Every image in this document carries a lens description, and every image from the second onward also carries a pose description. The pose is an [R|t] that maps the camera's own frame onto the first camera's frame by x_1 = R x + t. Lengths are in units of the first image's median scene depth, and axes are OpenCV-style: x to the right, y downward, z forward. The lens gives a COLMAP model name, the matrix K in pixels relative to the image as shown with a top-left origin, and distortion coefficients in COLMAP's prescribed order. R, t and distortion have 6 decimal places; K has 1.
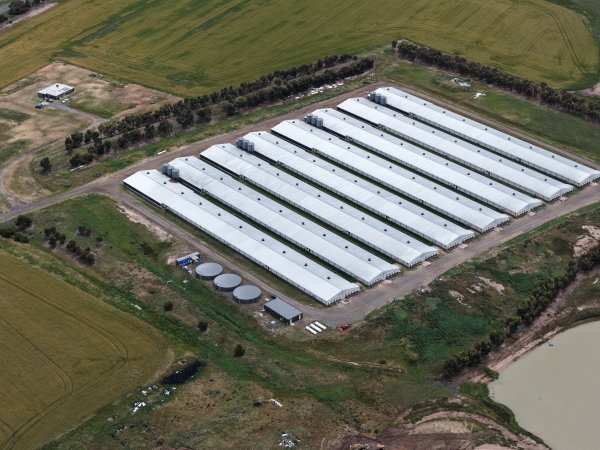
lens RADIAL K [[1248.5, 0, 295.4], [0, 1248.5, 222.4], [0, 0, 1]] dist [-0.131089, 0.000000]
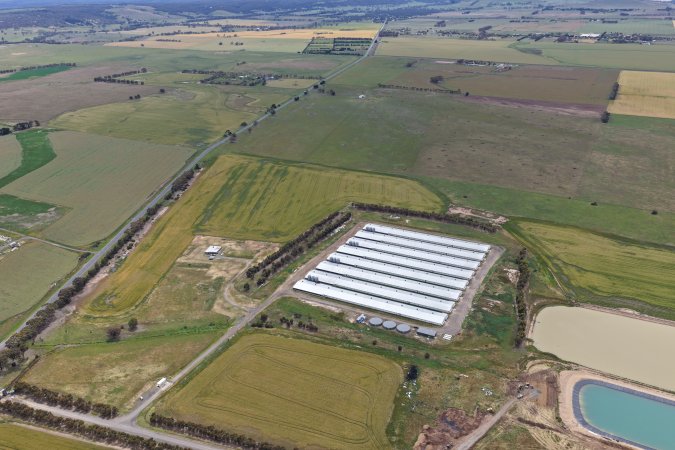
lens RADIAL K [[562.0, 0, 340.8], [0, 562.0, 226.2], [0, 0, 1]] dist [-0.009919, 0.035053]
pose [[0.920572, -0.145203, 0.362579, -0.419400], [0.179926, 0.981615, -0.063713, -0.064641], [-0.346662, 0.123890, 0.929773, 0.133276]]
